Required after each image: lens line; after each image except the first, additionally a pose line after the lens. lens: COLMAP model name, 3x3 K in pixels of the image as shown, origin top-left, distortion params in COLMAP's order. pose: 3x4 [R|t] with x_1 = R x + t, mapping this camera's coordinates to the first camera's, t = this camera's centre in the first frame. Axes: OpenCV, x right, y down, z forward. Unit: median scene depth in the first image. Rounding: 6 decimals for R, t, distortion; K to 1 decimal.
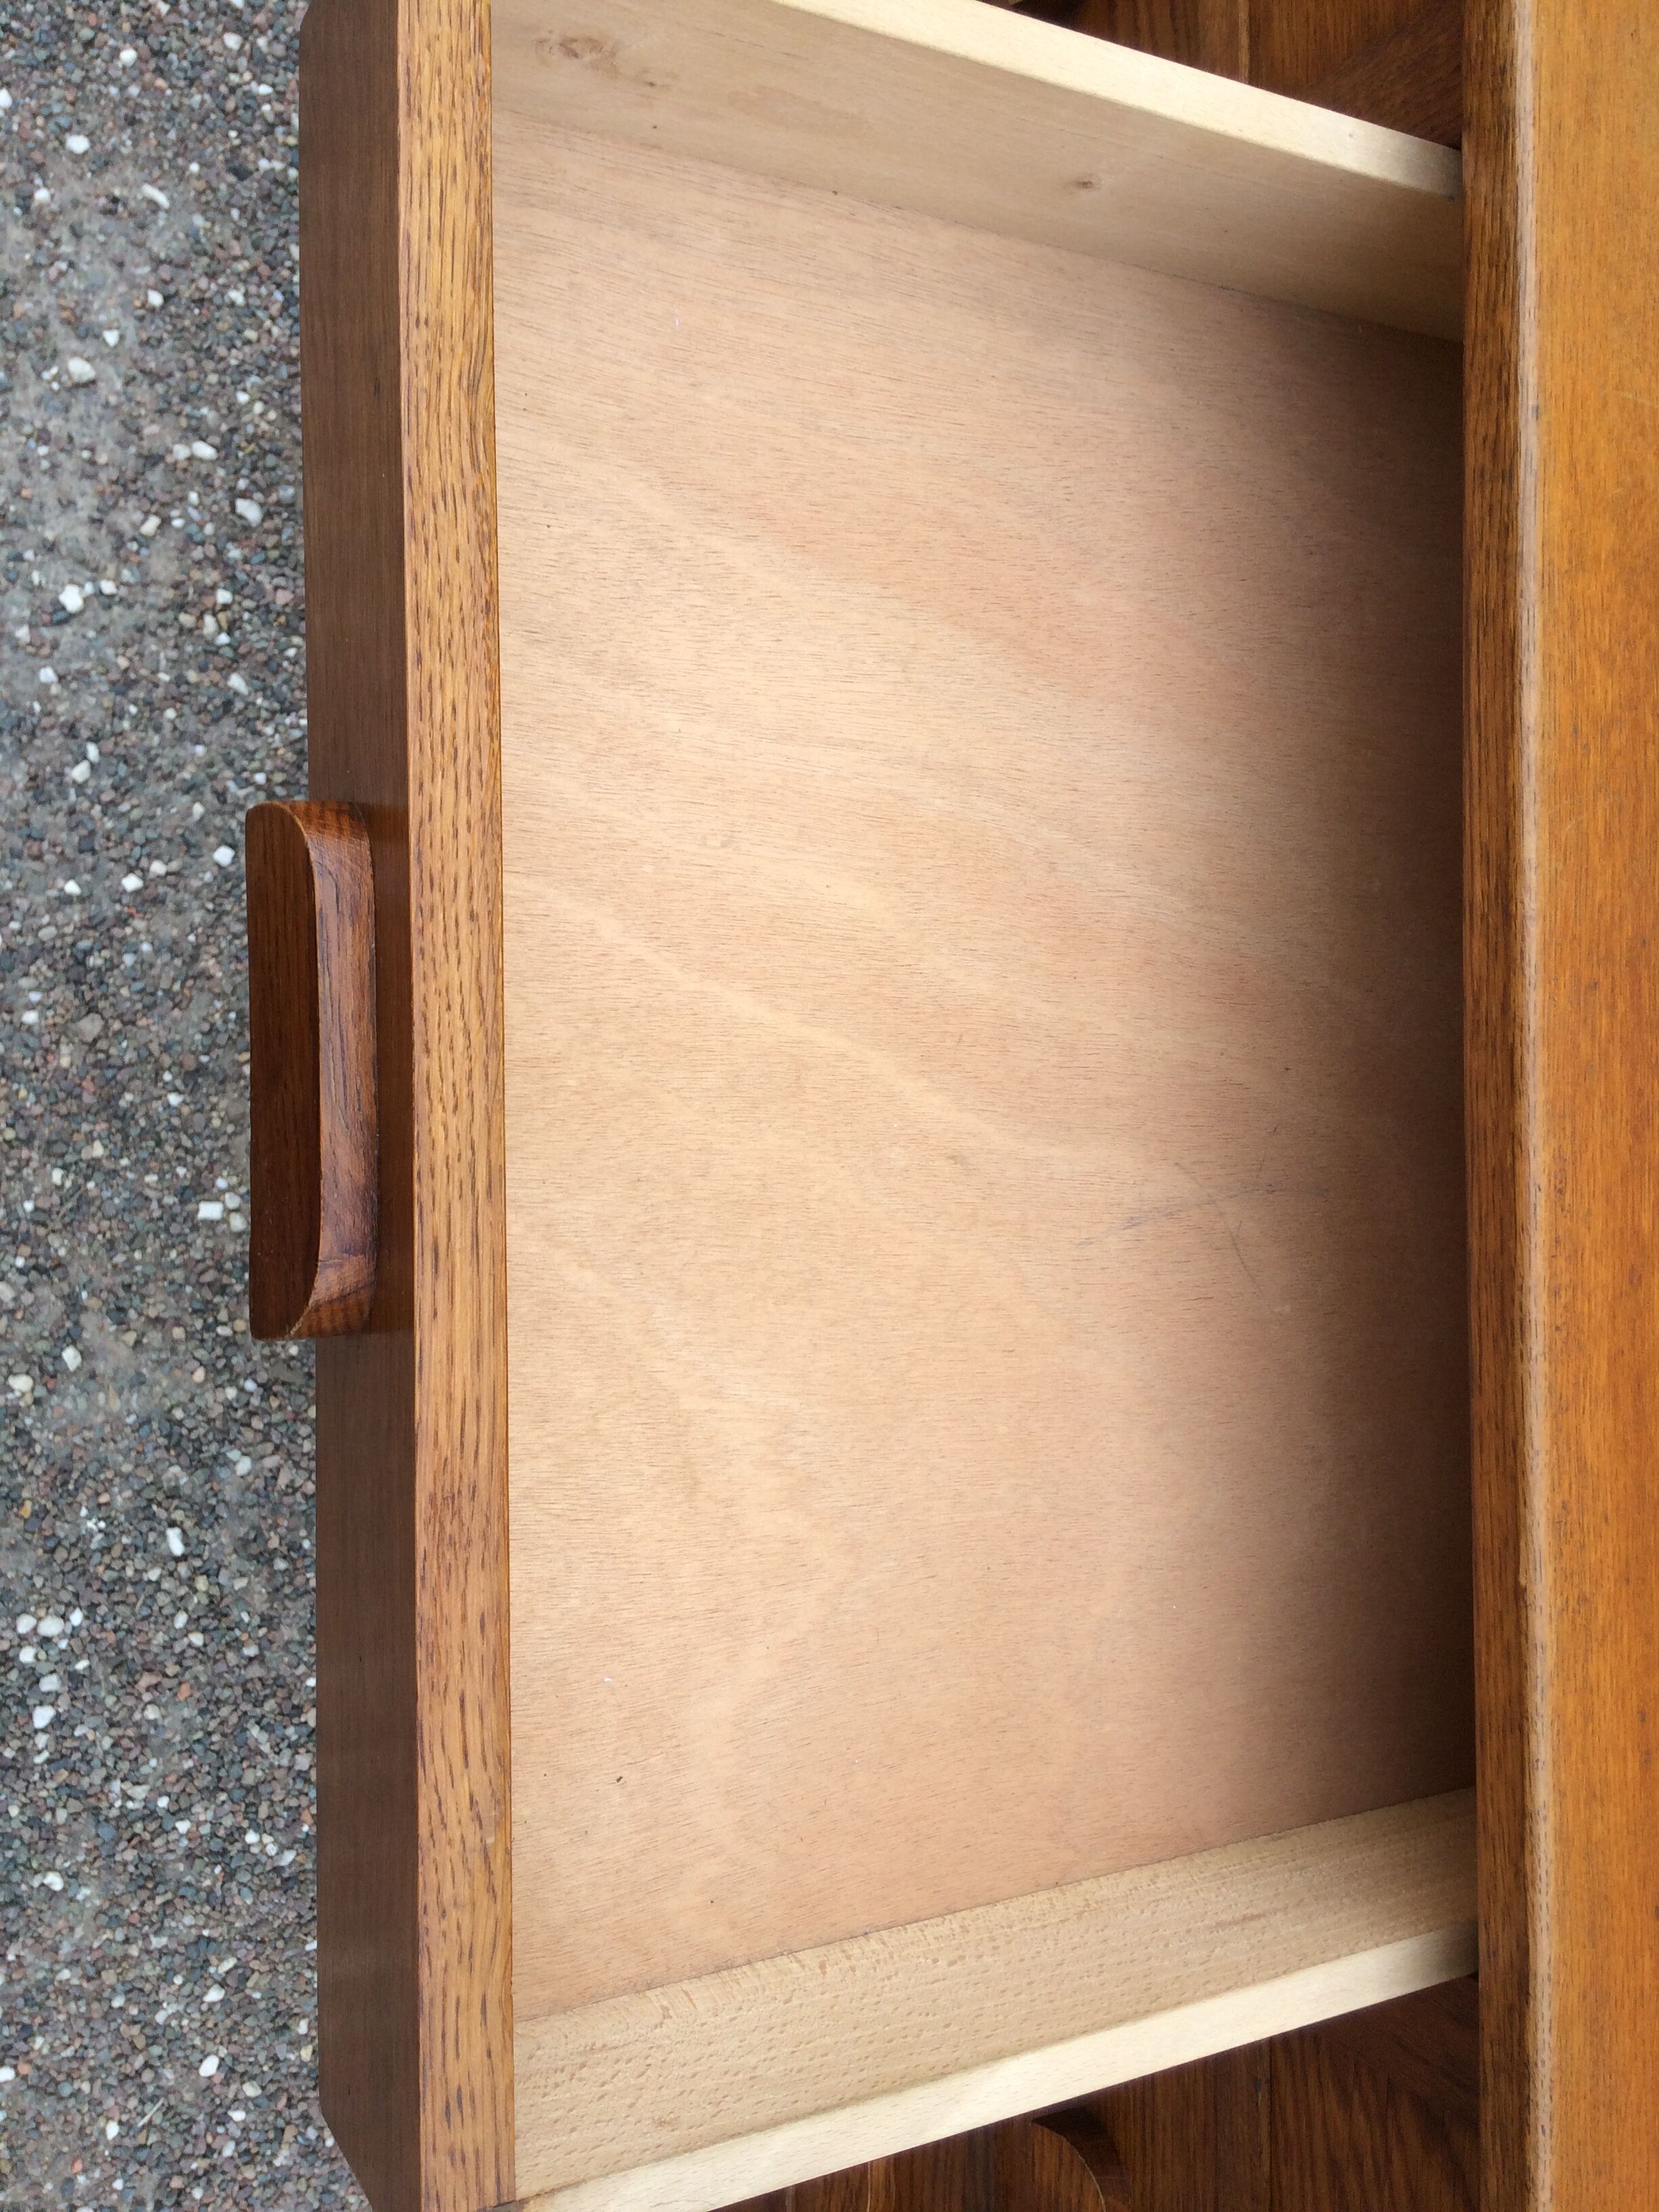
lens RADIAL K [[1881.7, 0, 829.9], [0, 1881.7, 1107.7], [0, 0, 1]] dist [0.028482, -0.056810]
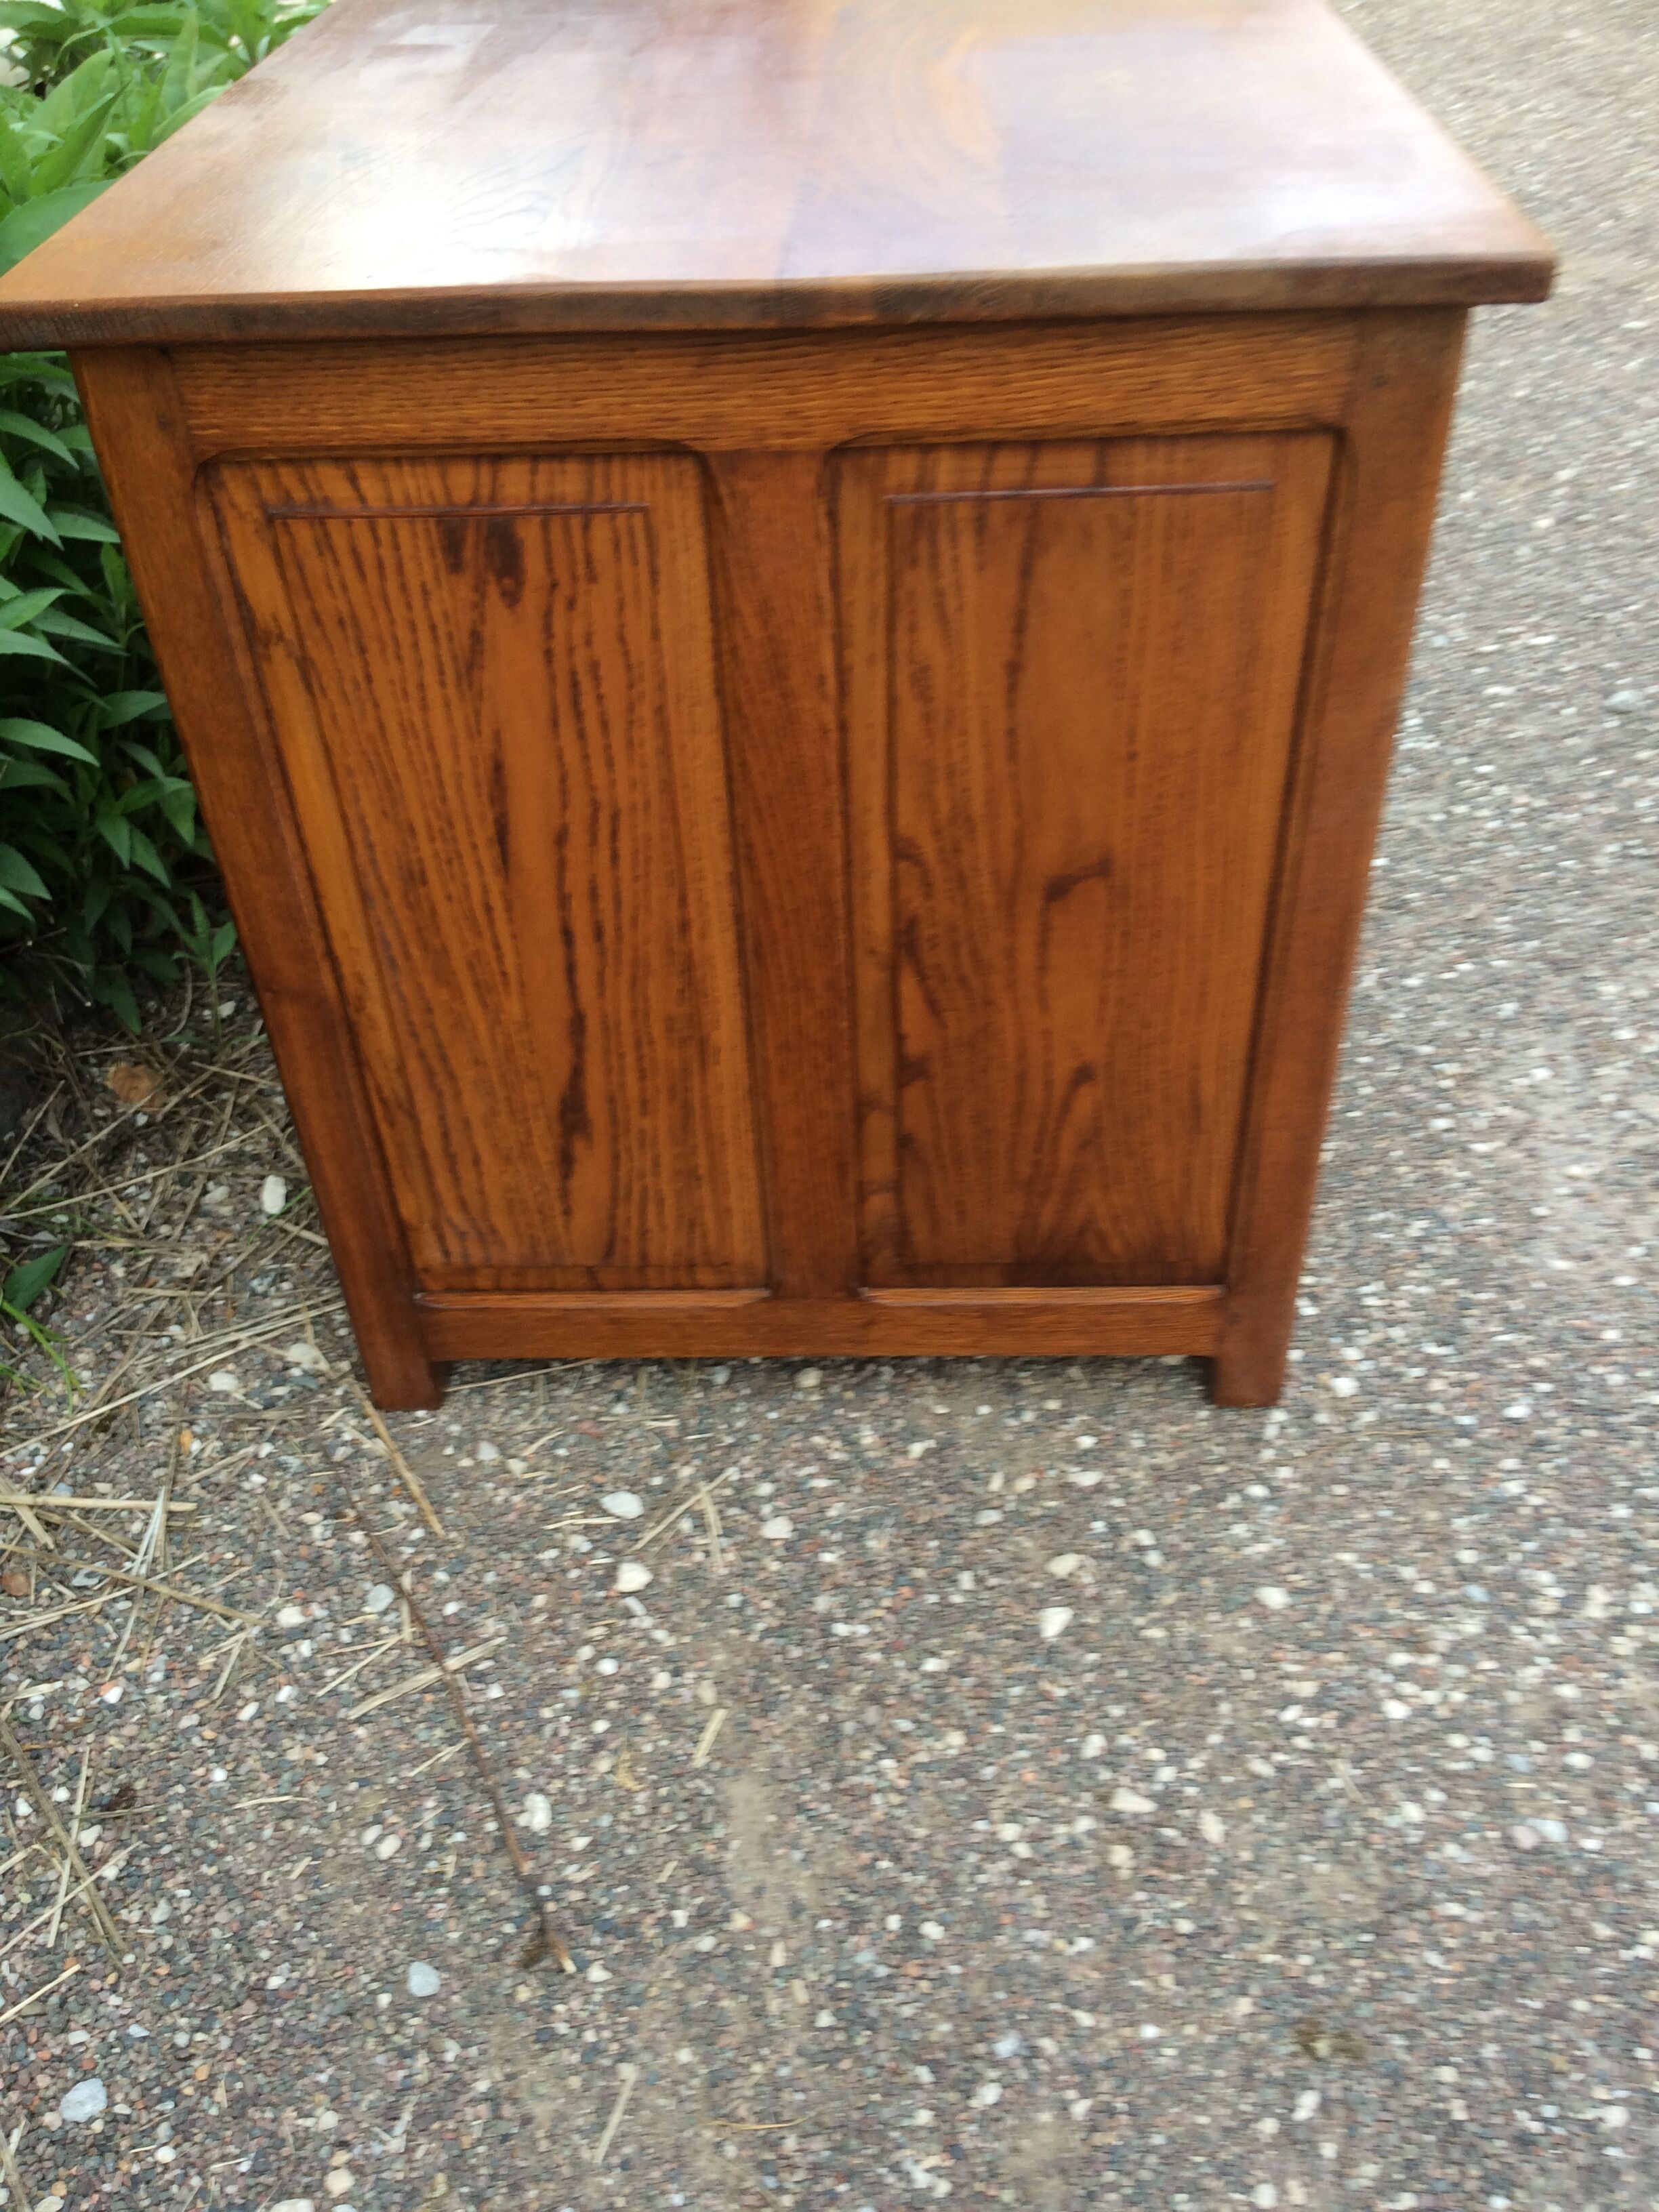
lens RADIAL K [[1881.7, 0, 823.3], [0, 1881.7, 1109.1], [0, 0, 1]] dist [0.028482, -0.056810]
pose [[-0.897284, -0.361999, -0.252661, 0.498805], [0.038718, -0.634667, 0.771815, -1.474769], [-0.439752, 0.682756, 0.583492, 0.365064]]
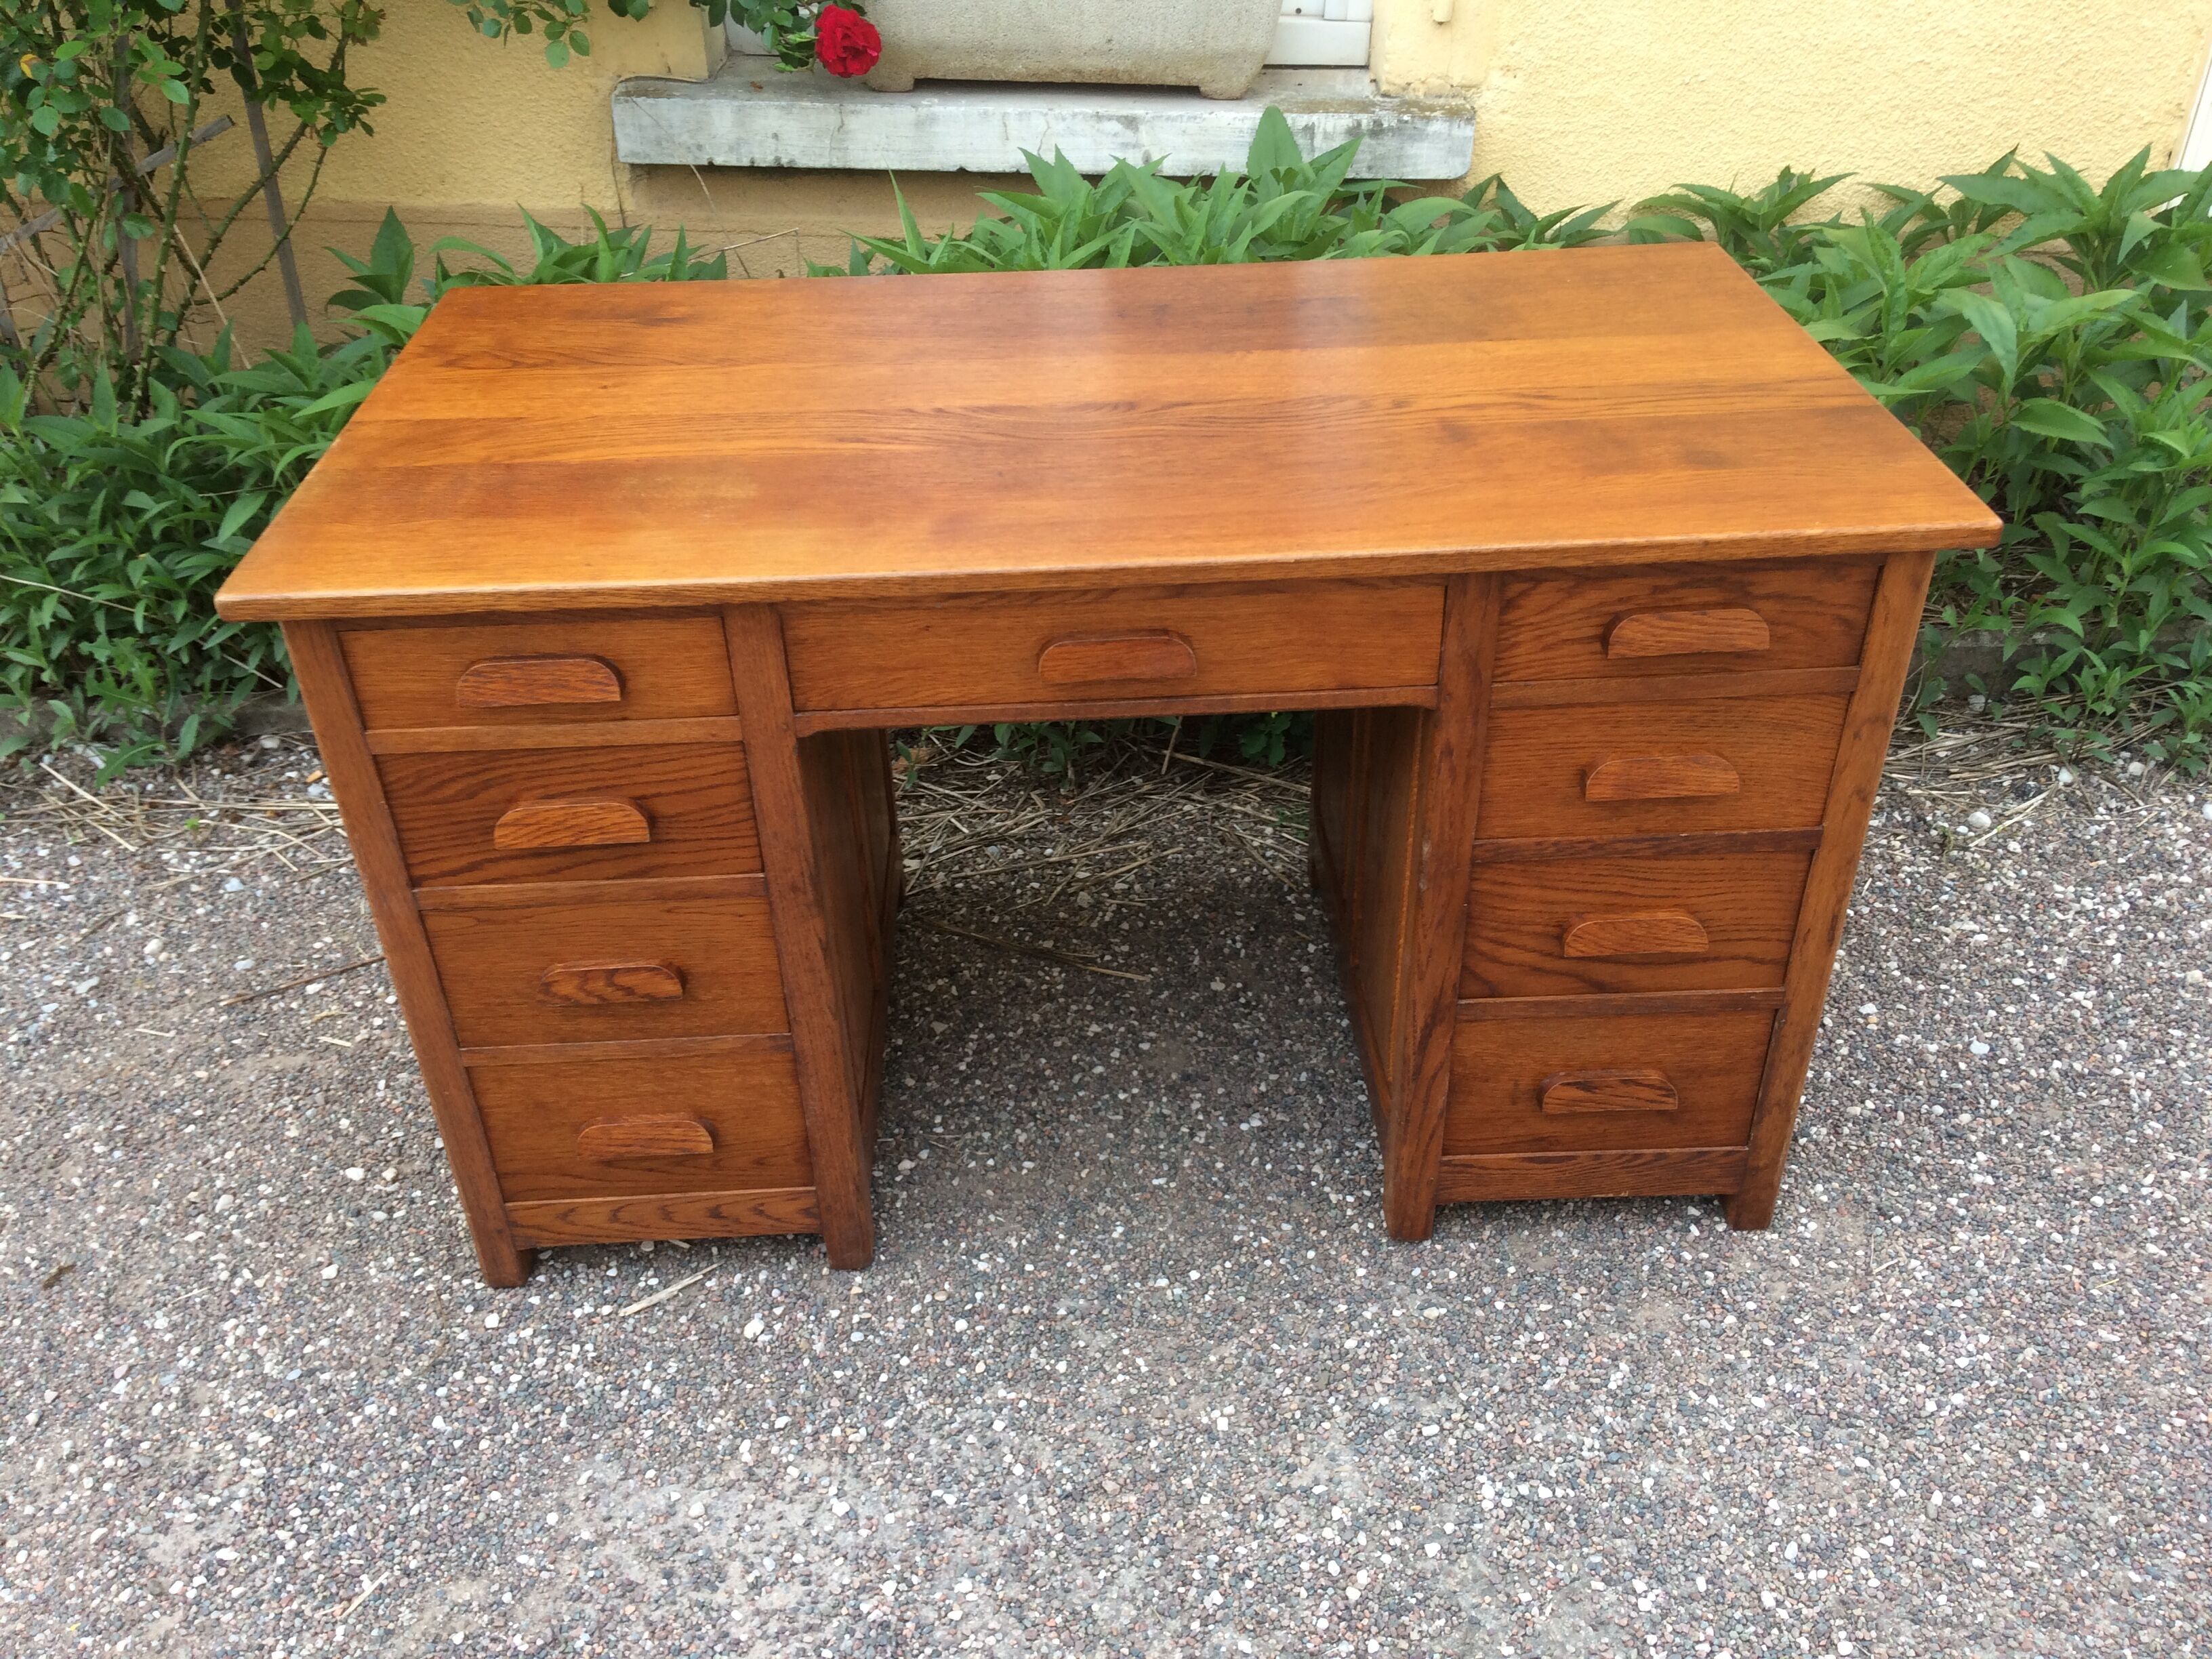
lens RADIAL K [[1881.7, 0, 1116.8], [0, 1881.7, 835.0], [0, 0, 1]] dist [0.028482, -0.056810]
pose [[-0.037714, -0.888800, 0.456740, -0.617017], [0.999228, -0.038577, 0.007439, -0.027462], [0.011008, 0.456668, 0.889569, -0.650180]]
